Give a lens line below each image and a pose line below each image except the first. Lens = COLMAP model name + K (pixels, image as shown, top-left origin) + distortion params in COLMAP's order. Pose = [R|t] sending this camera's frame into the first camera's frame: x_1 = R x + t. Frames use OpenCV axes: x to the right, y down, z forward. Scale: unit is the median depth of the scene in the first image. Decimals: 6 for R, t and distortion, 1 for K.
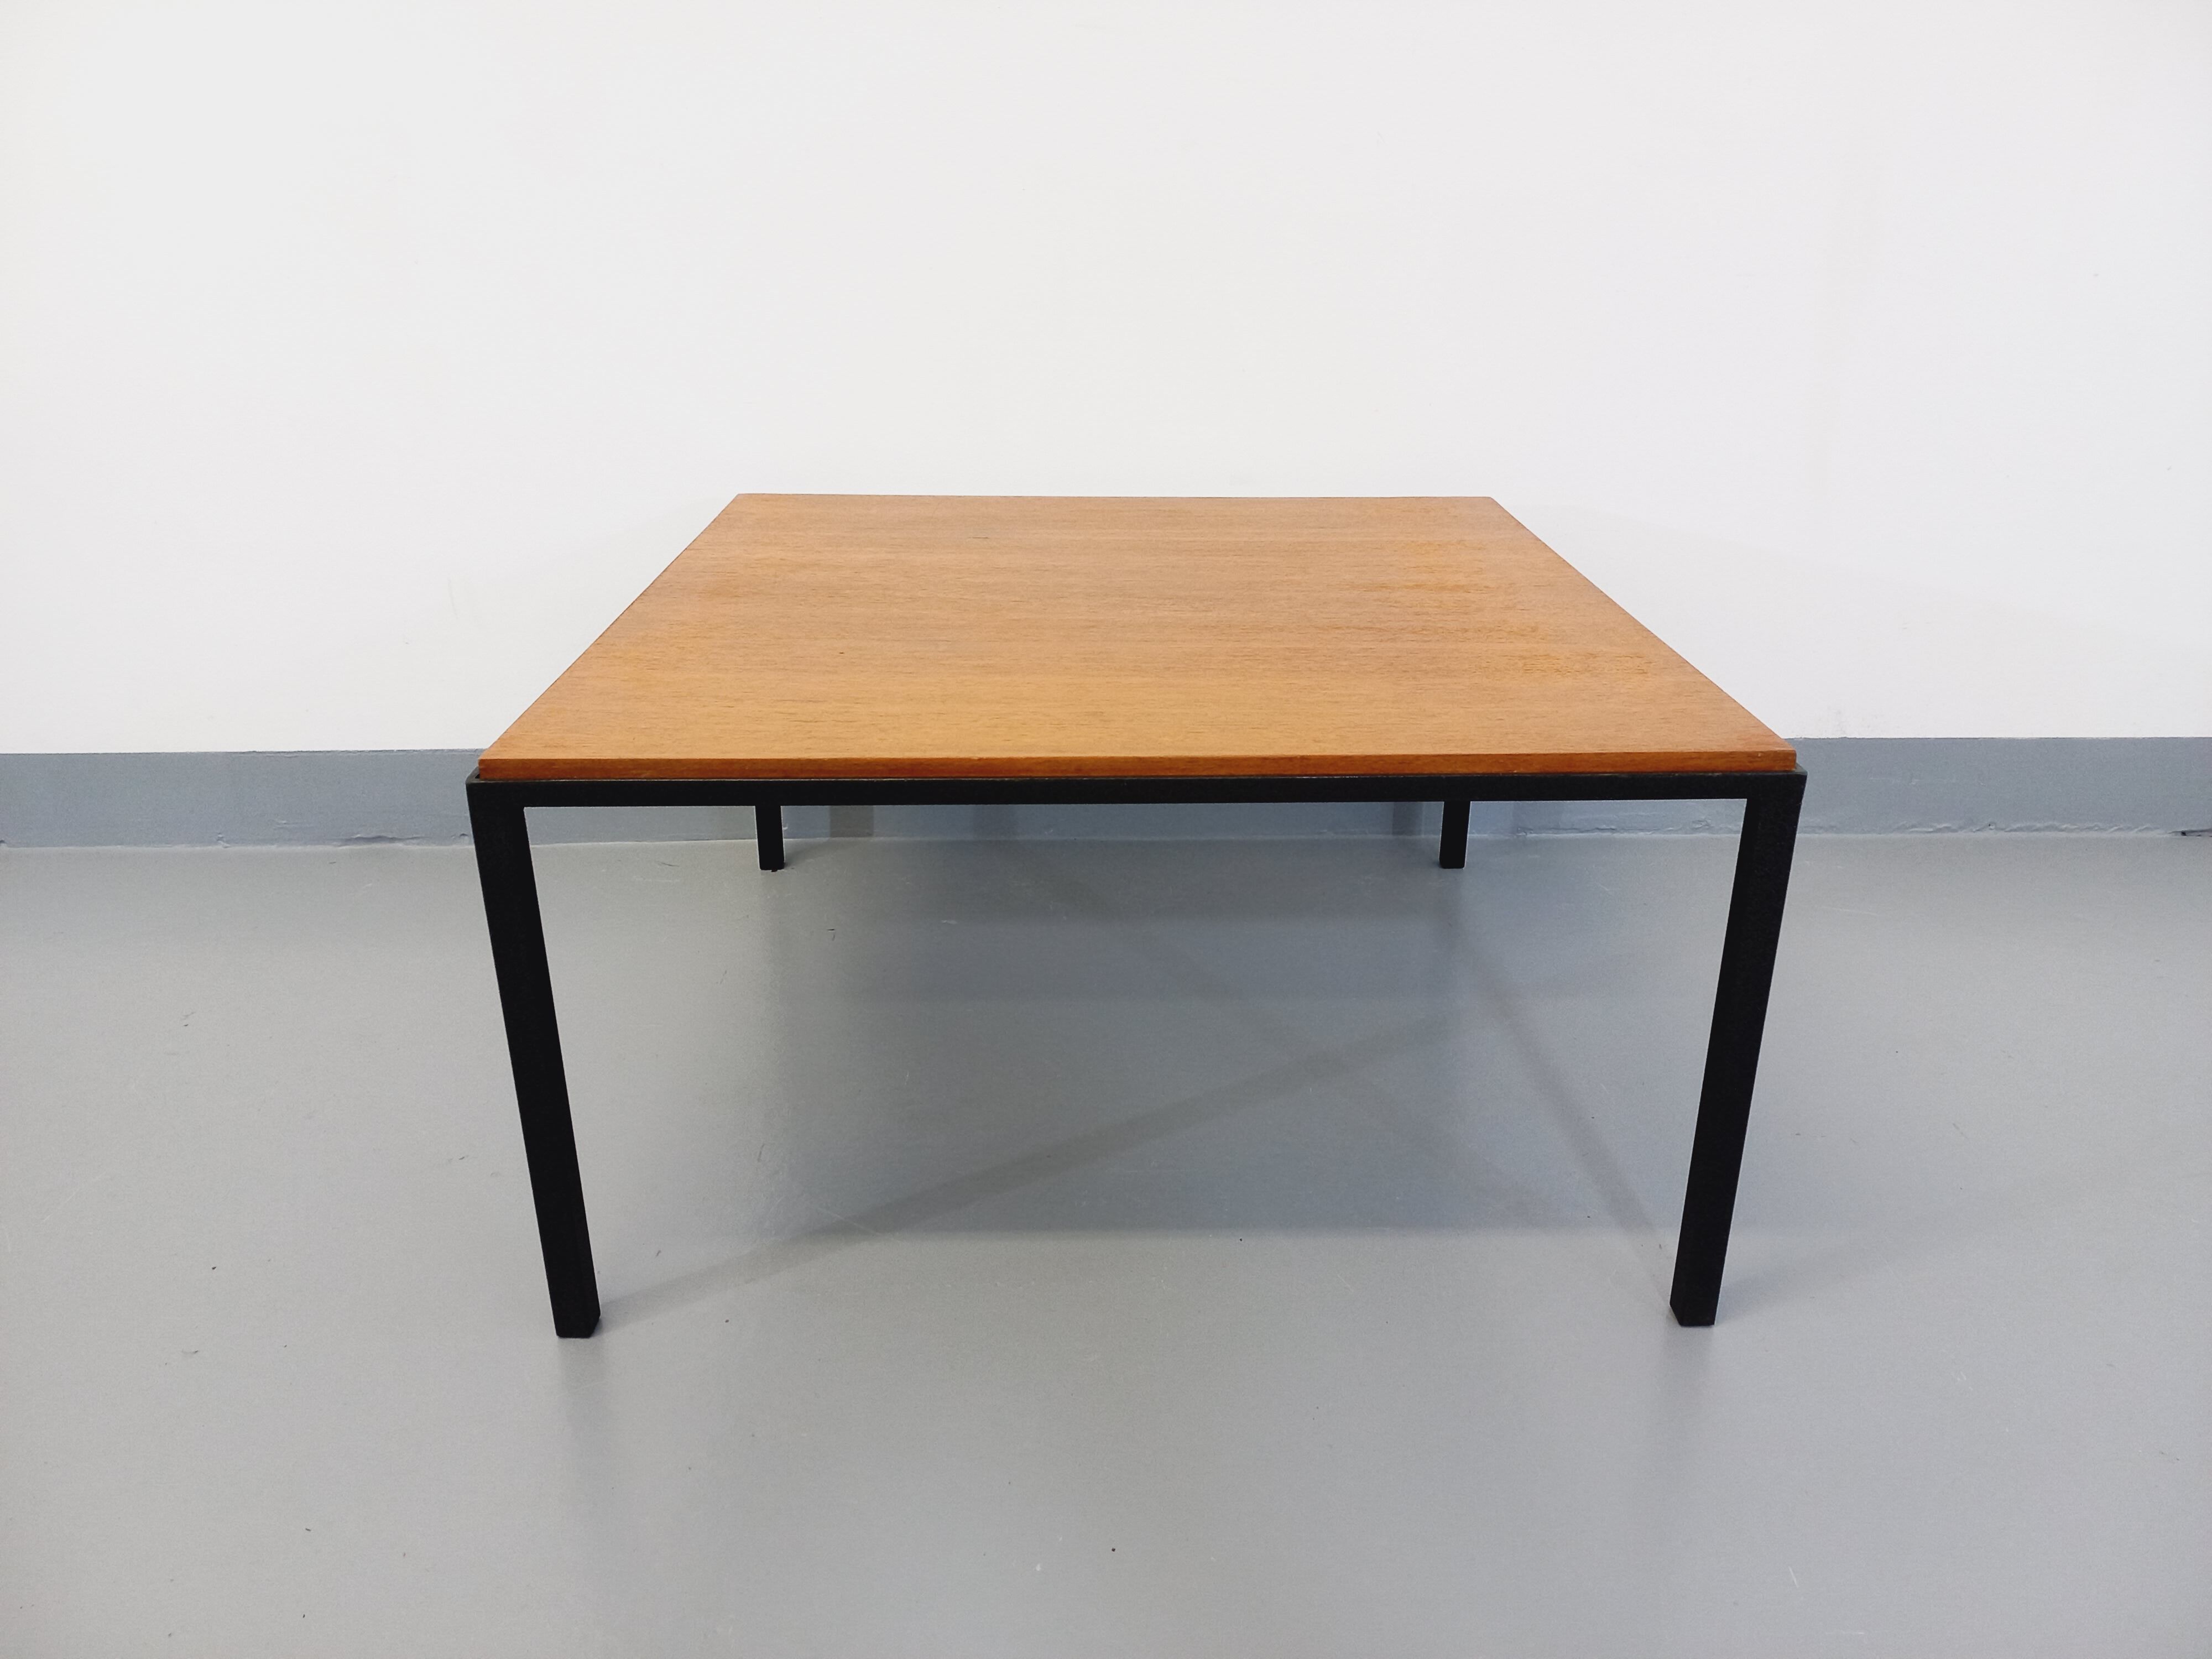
lens RADIAL K [[1623.9, 0, 1115.5], [0, 1623.9, 810.4], [0, 0, 1]] dist [0.094324, -0.115182]
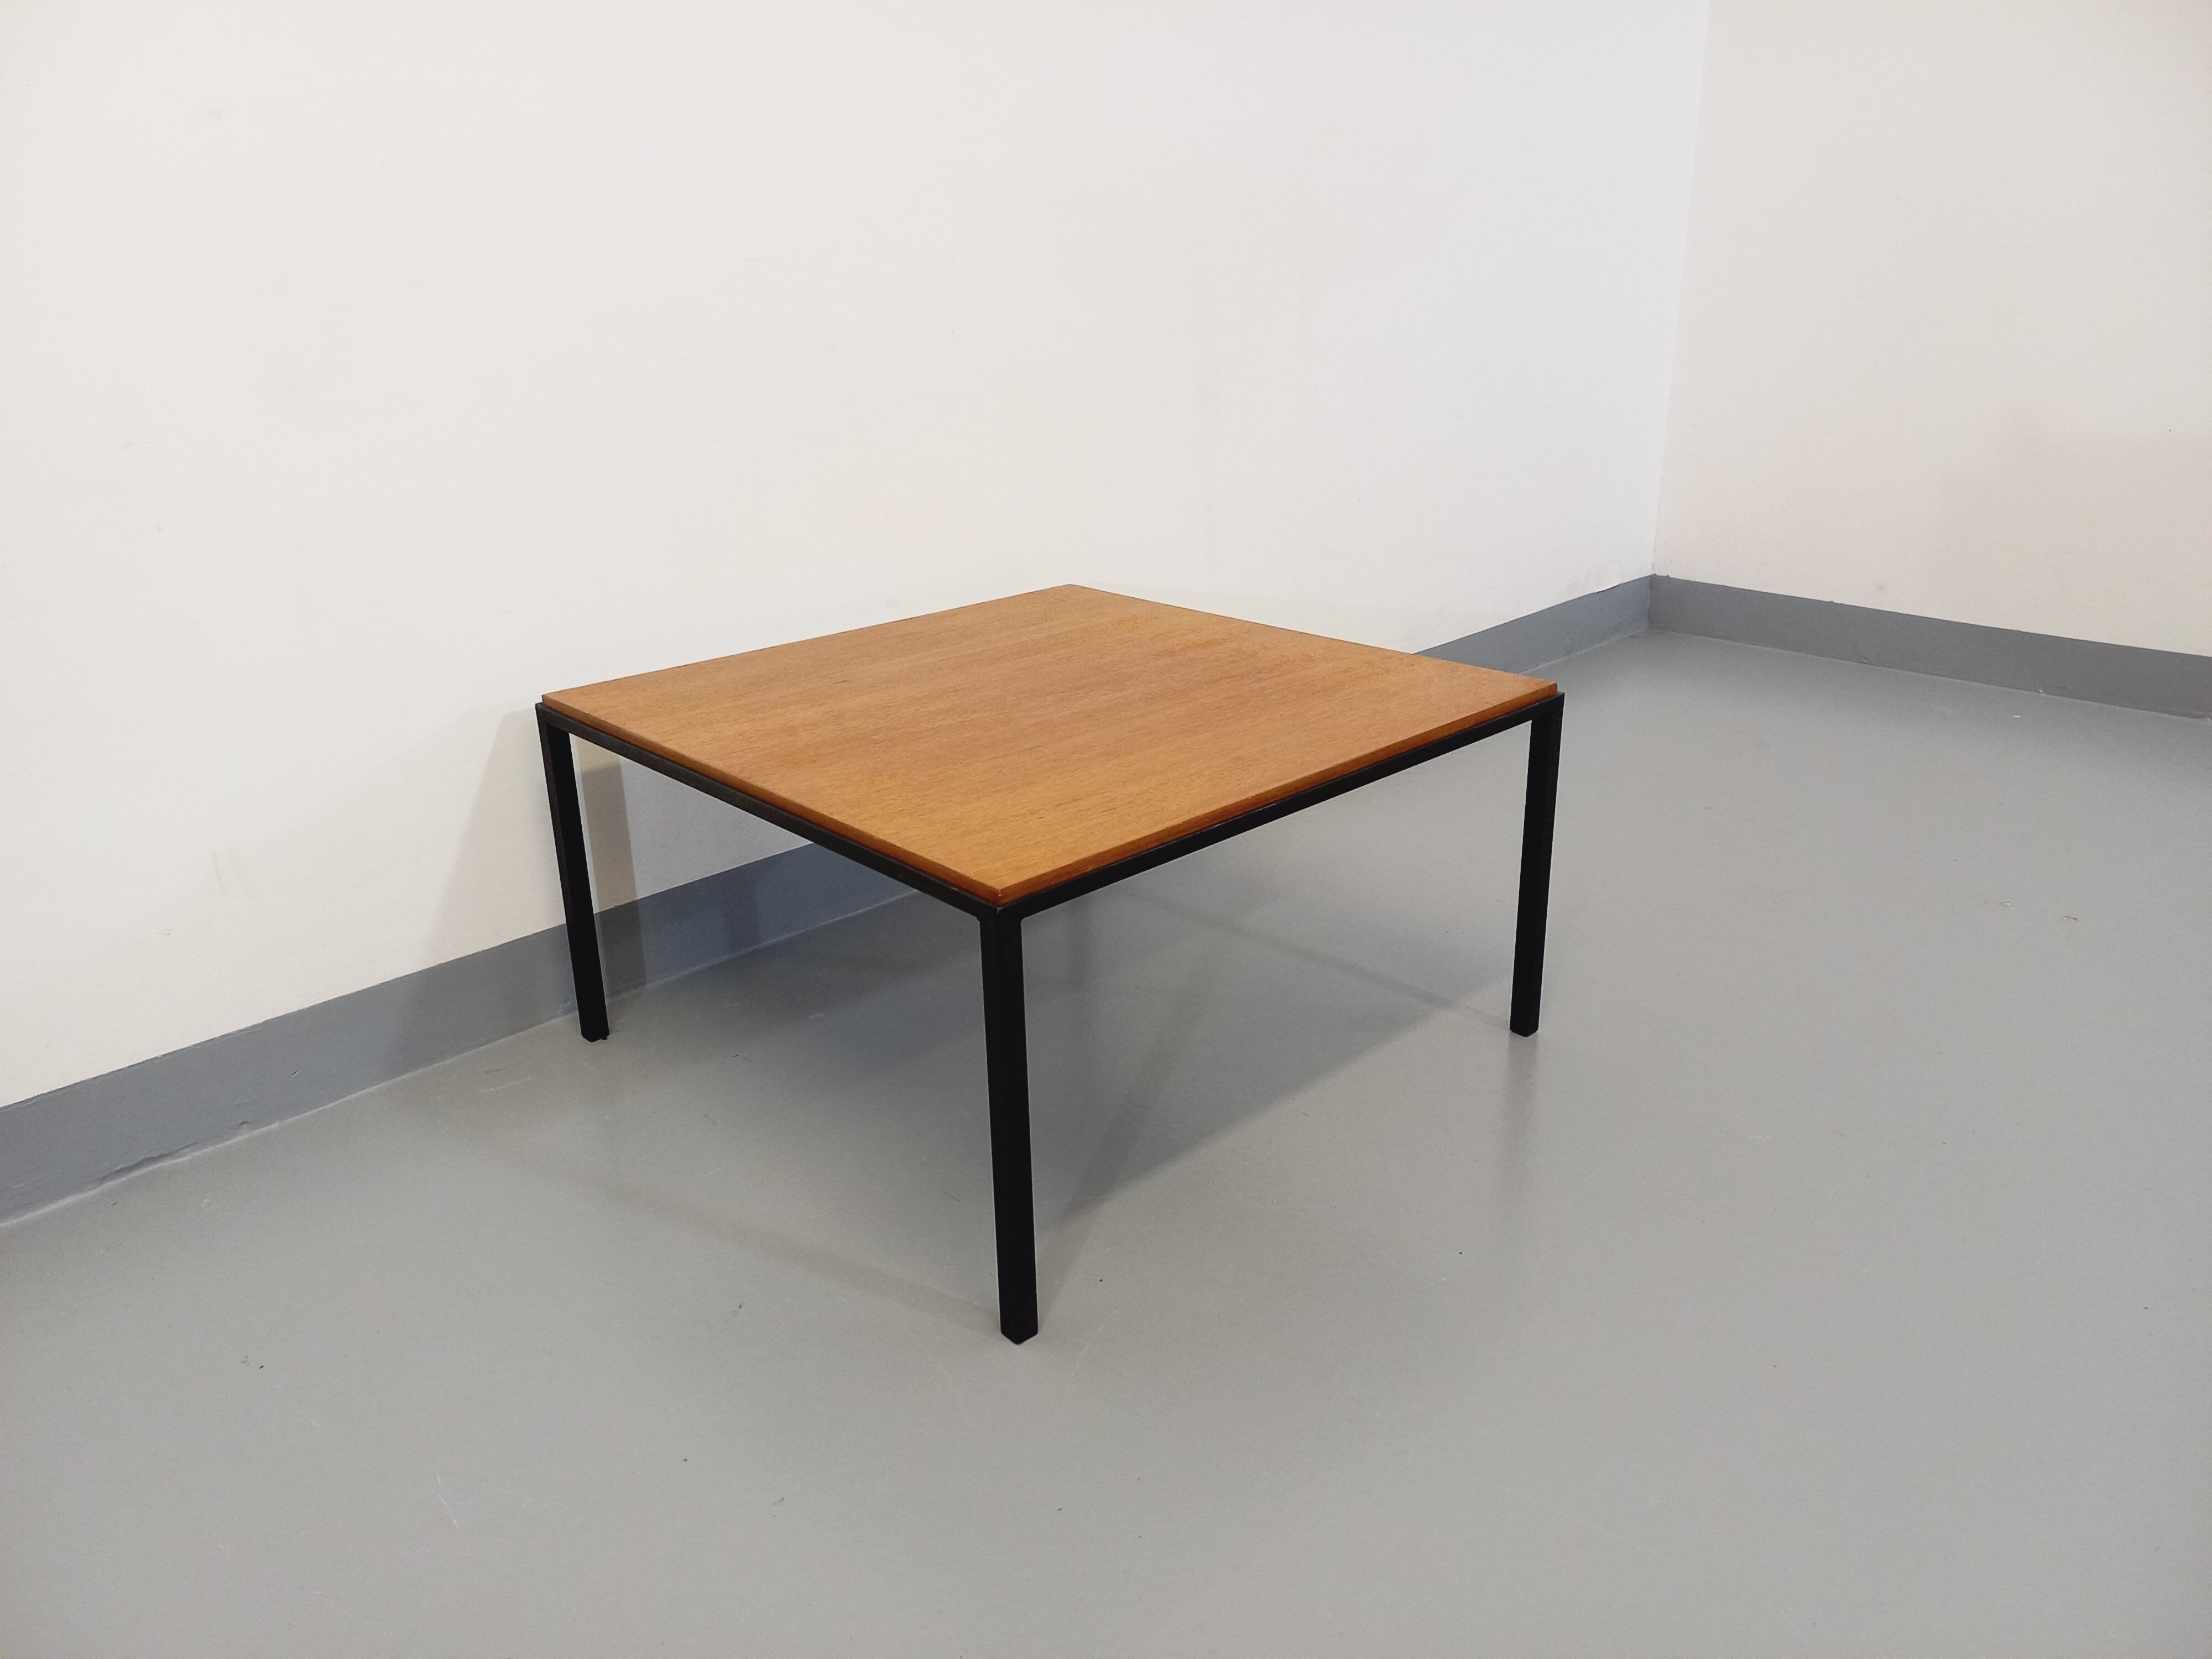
lens RADIAL K [[1623.7, 0, 1106.0], [0, 1623.7, 829.5], [0, 0, 1]] dist [0.086501, -0.091520]
pose [[0.739941, -0.258180, 0.621153, -0.859774], [0.276124, 0.958605, 0.069511, -0.110814], [-0.613387, 0.120081, 0.780601, -0.057664]]
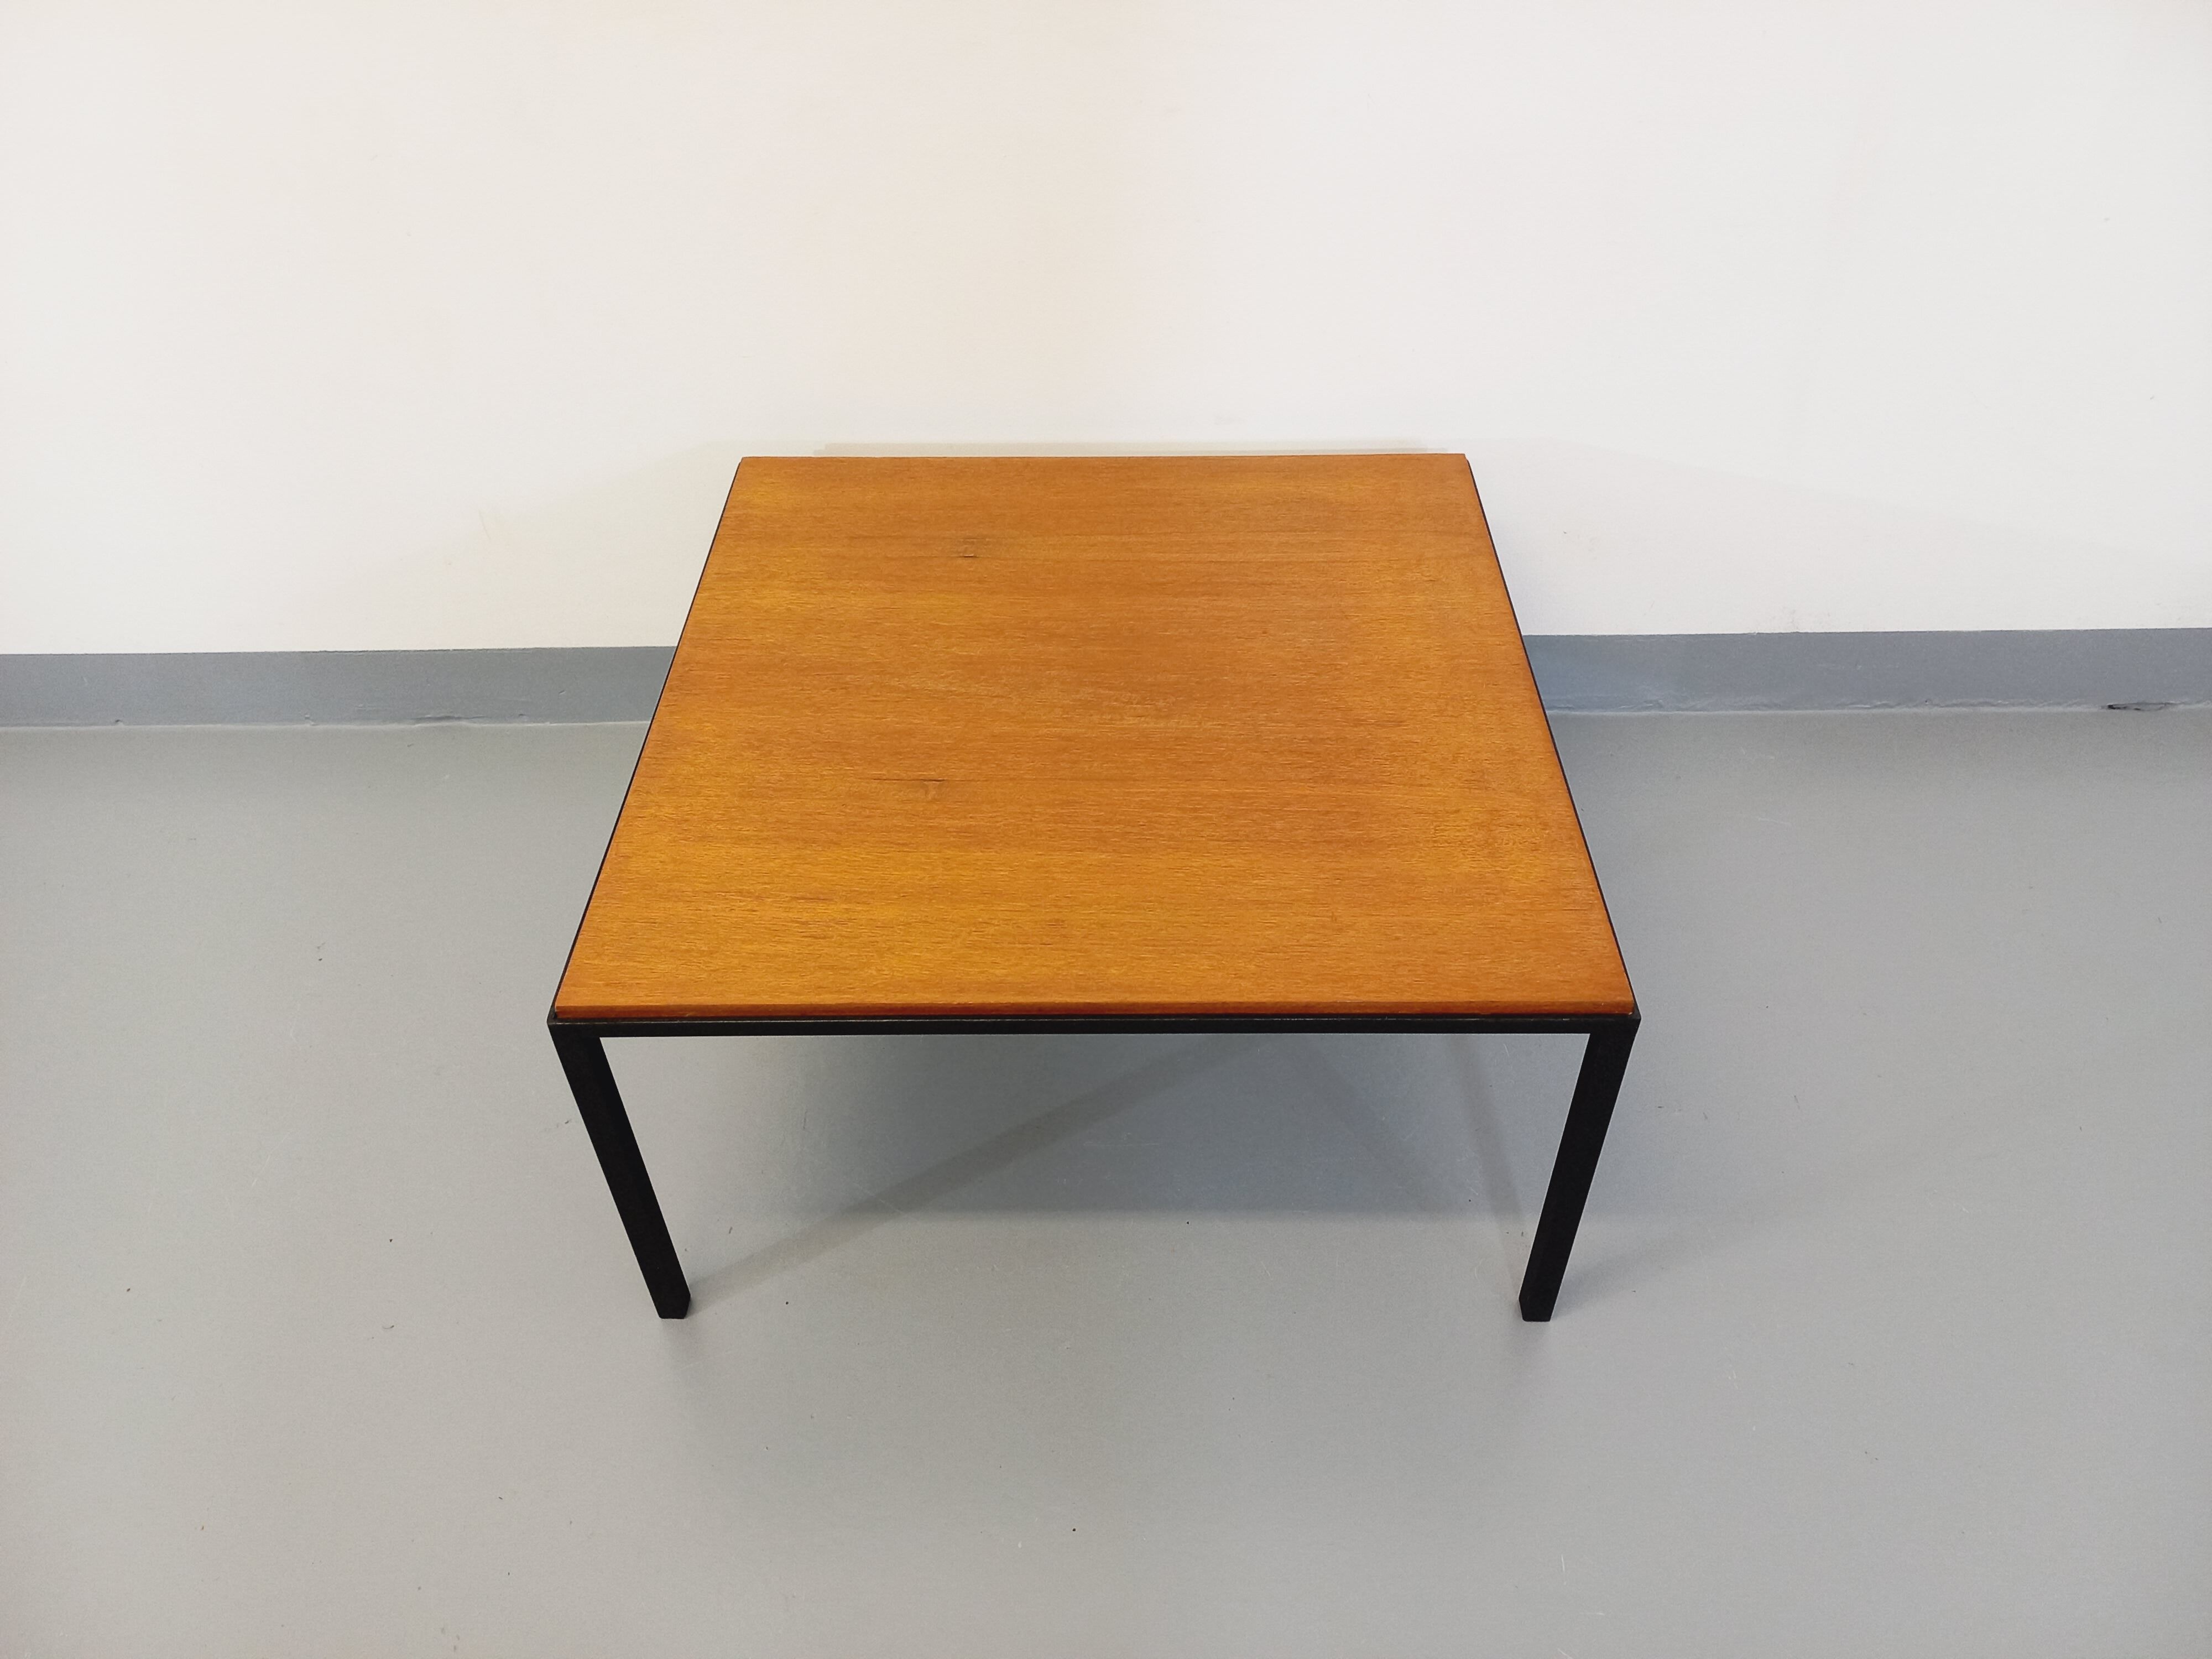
lens RADIAL K [[1621.9, 0, 1094.0], [0, 1621.9, 809.8], [0, 0, 1]] dist [0.091501, -0.103100]
pose [[0.999271, 0.006125, -0.037672, 0.048730], [0.007082, 0.940141, 0.340711, -0.450911], [0.037504, -0.340730, 0.939413, -0.072270]]
